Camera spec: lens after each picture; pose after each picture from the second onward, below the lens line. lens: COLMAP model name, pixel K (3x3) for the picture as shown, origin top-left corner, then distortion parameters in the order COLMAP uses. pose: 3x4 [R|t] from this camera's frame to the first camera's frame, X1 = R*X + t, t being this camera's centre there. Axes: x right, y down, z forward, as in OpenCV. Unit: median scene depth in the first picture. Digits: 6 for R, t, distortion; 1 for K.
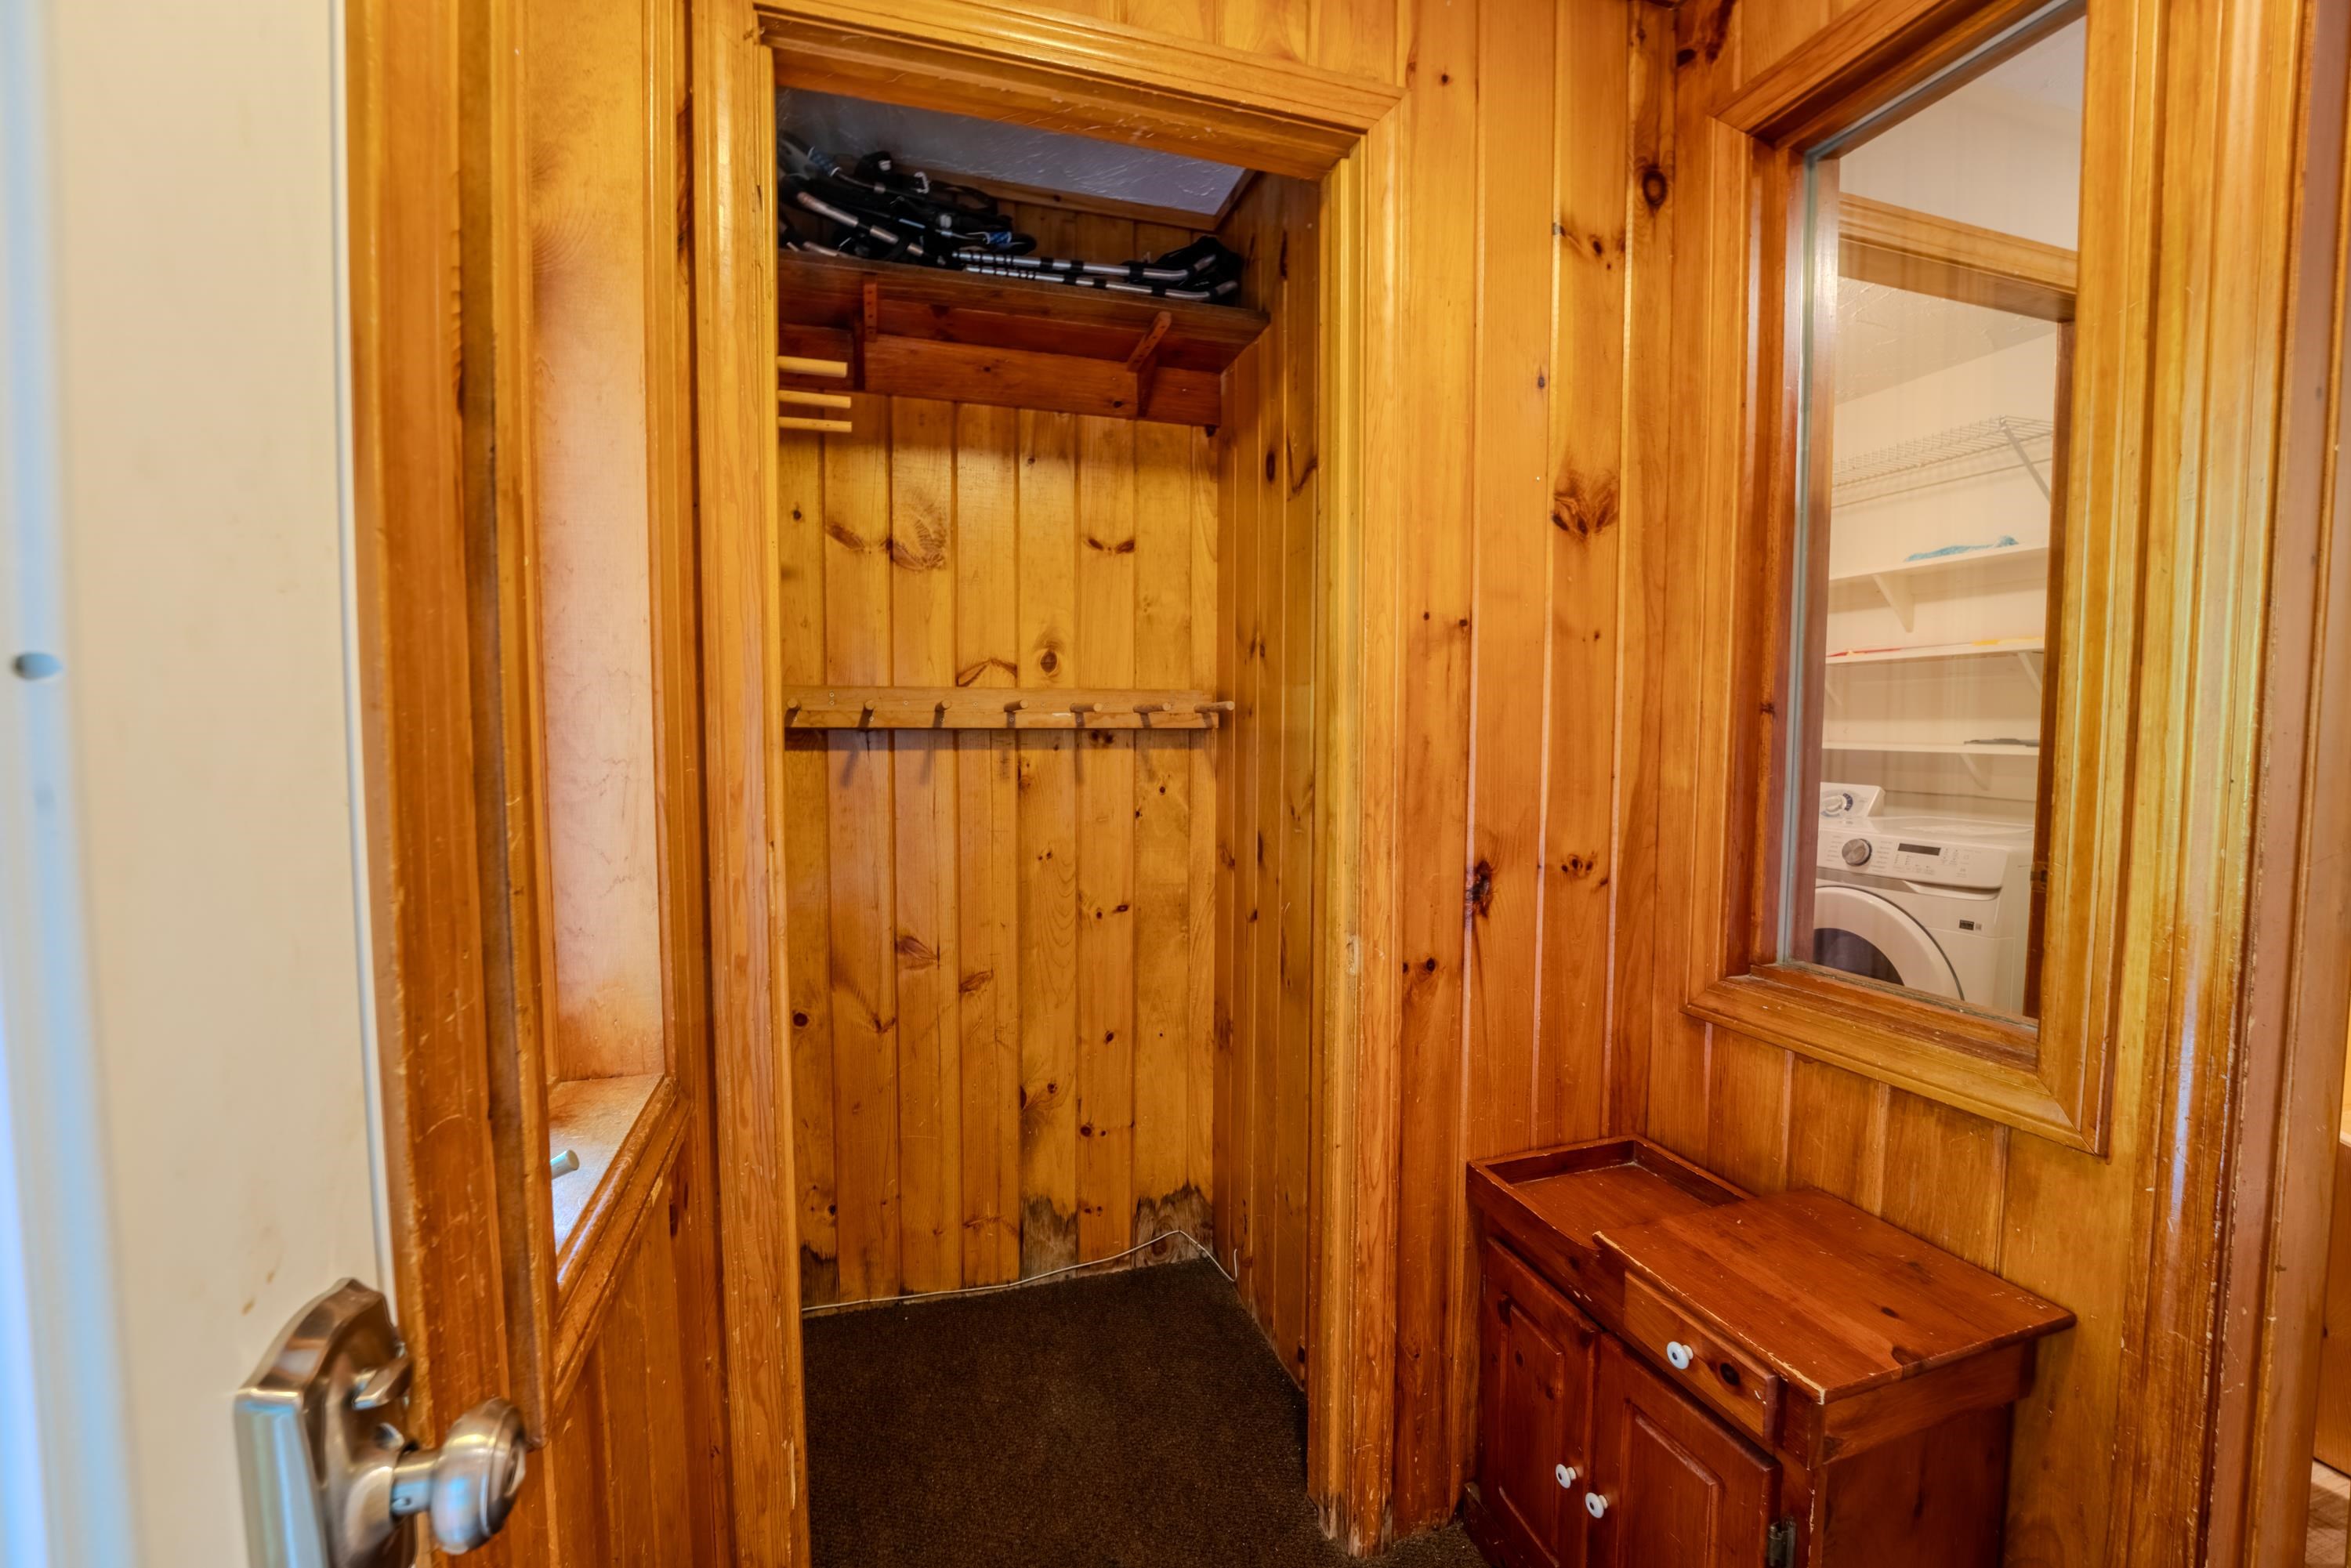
lens RADIAL K [[960.5, 0, 1174.5], [0, 960.5, 781.0], [0, 0, 1]] dist [-0.024993, 0.000890]
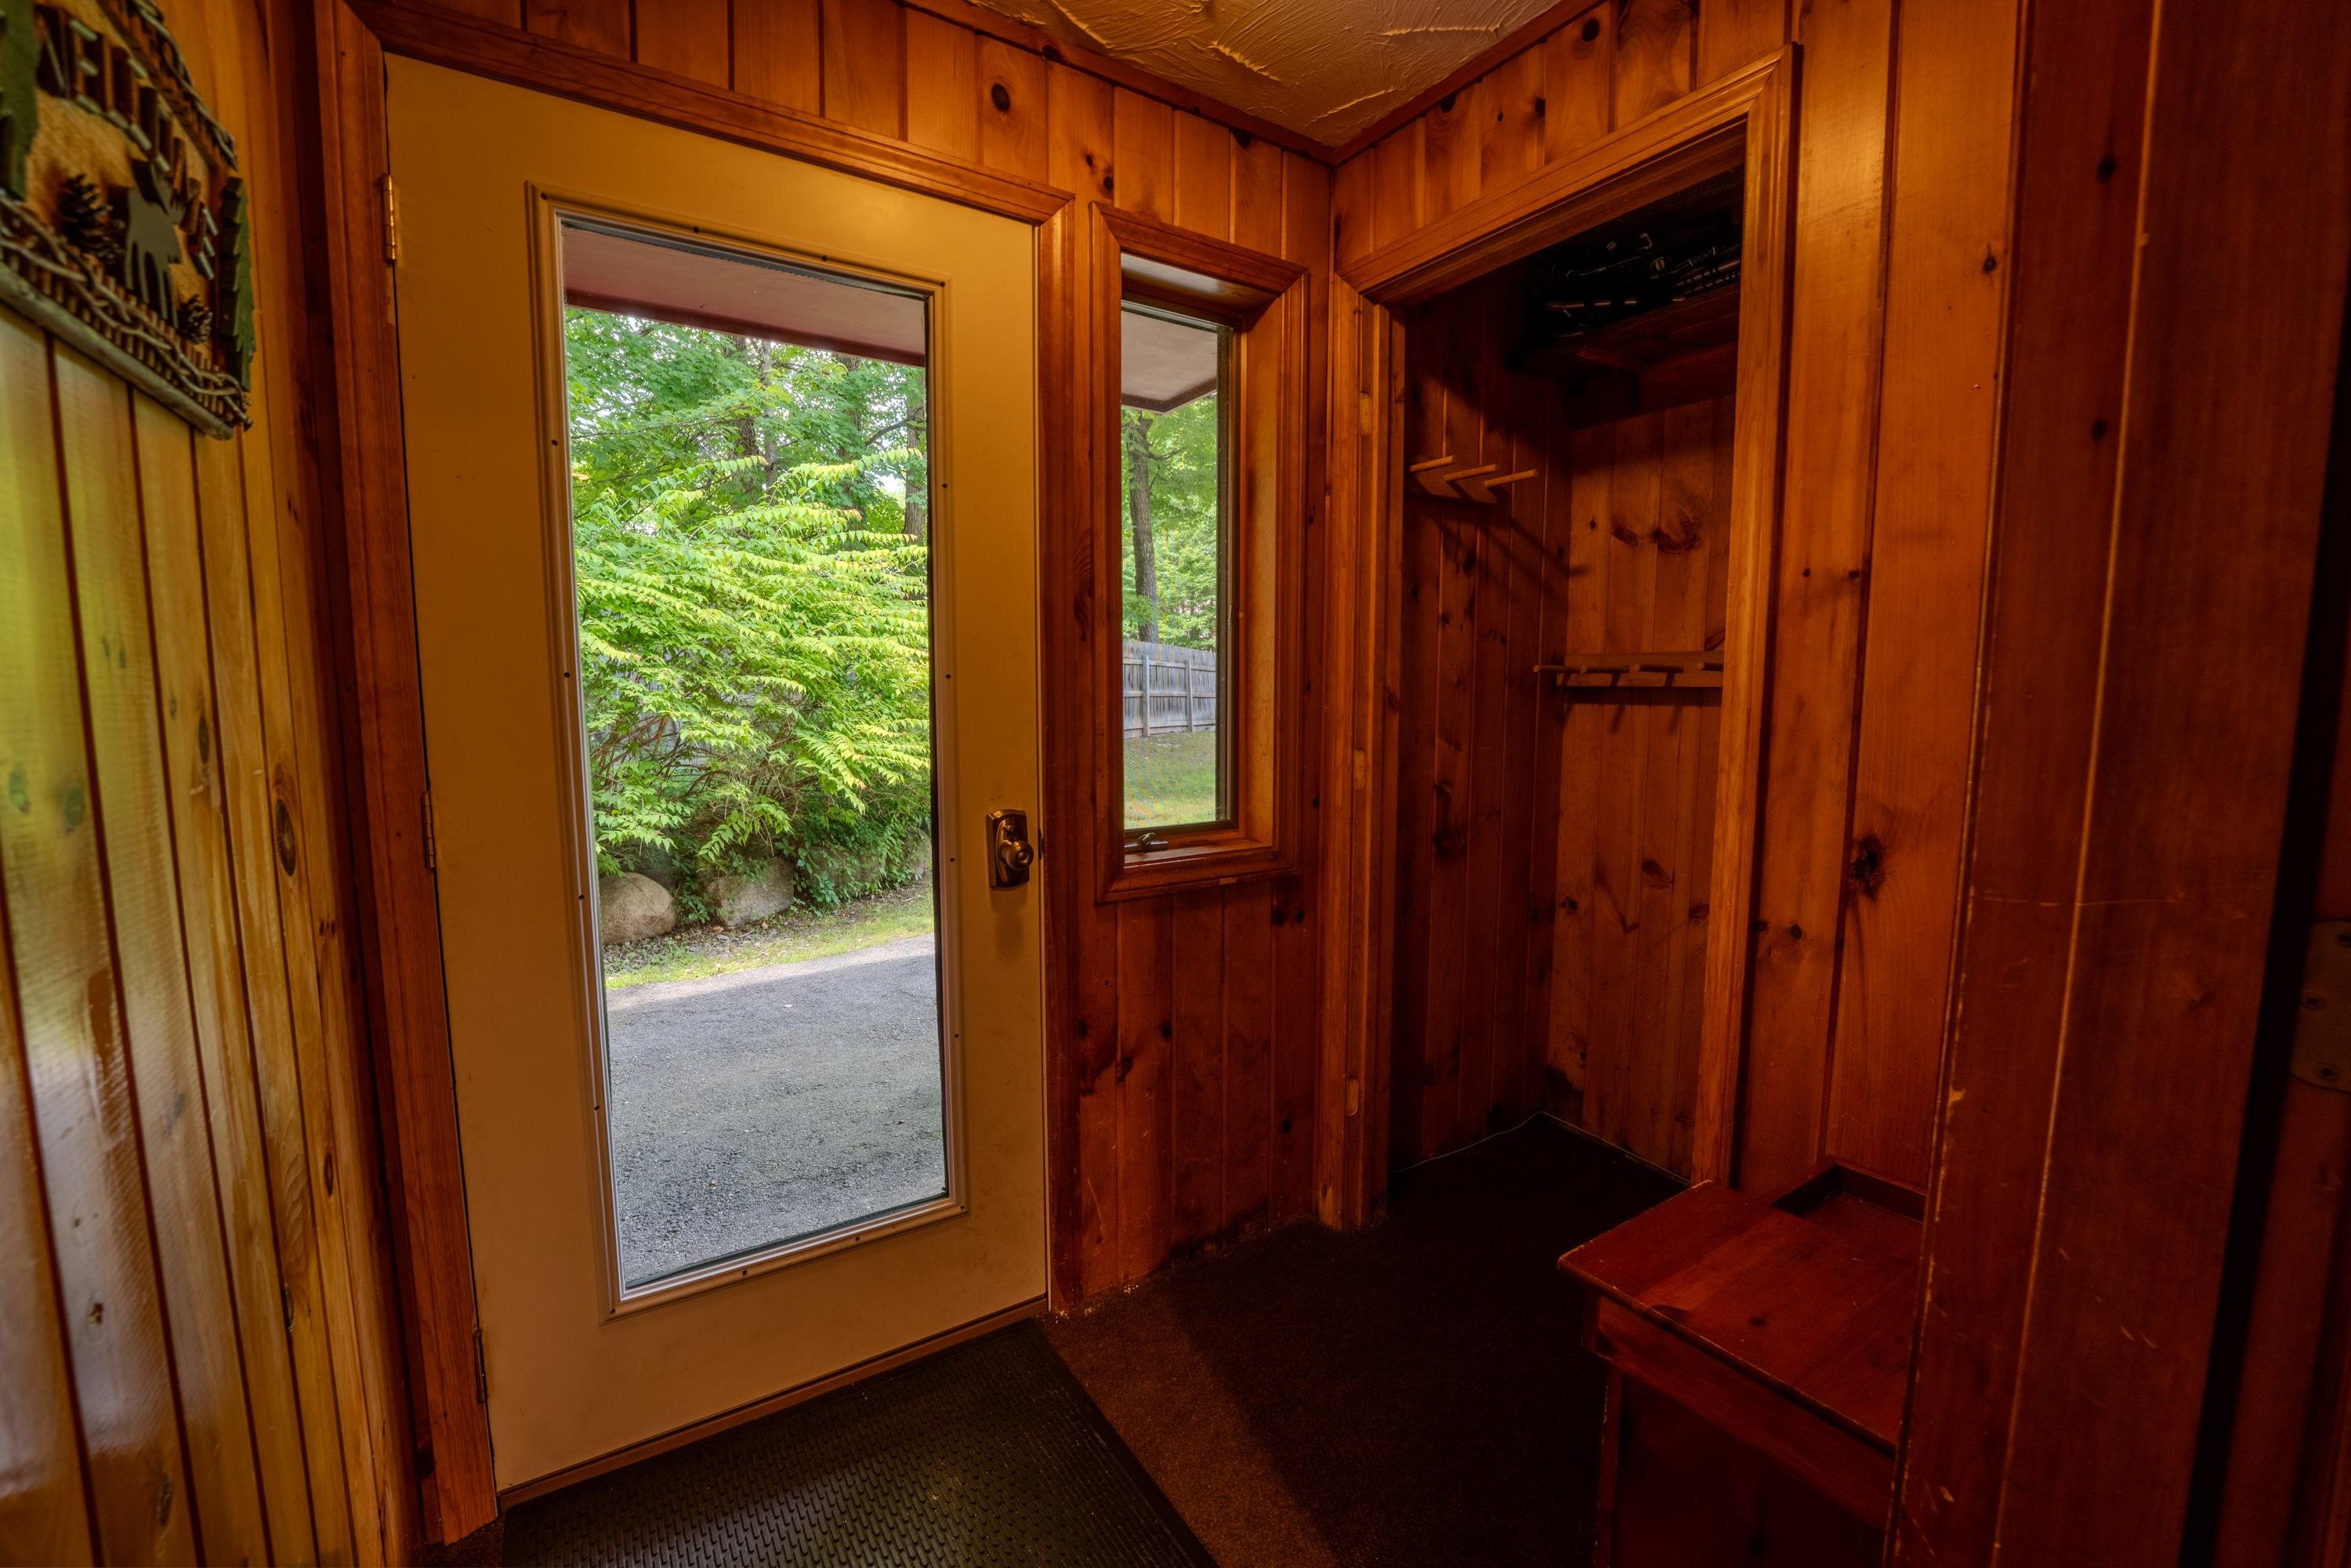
lens RADIAL K [[960.5, 0, 1174.5], [0, 960.5, 781.0], [0, 0, 1]] dist [-0.024993, 0.000890]
pose [[0.274725, 0.095857, -0.956733, 0.930793], [-0.055427, 0.994942, 0.083769, -0.006217], [0.959924, 0.030016, 0.278649, 0.111341]]
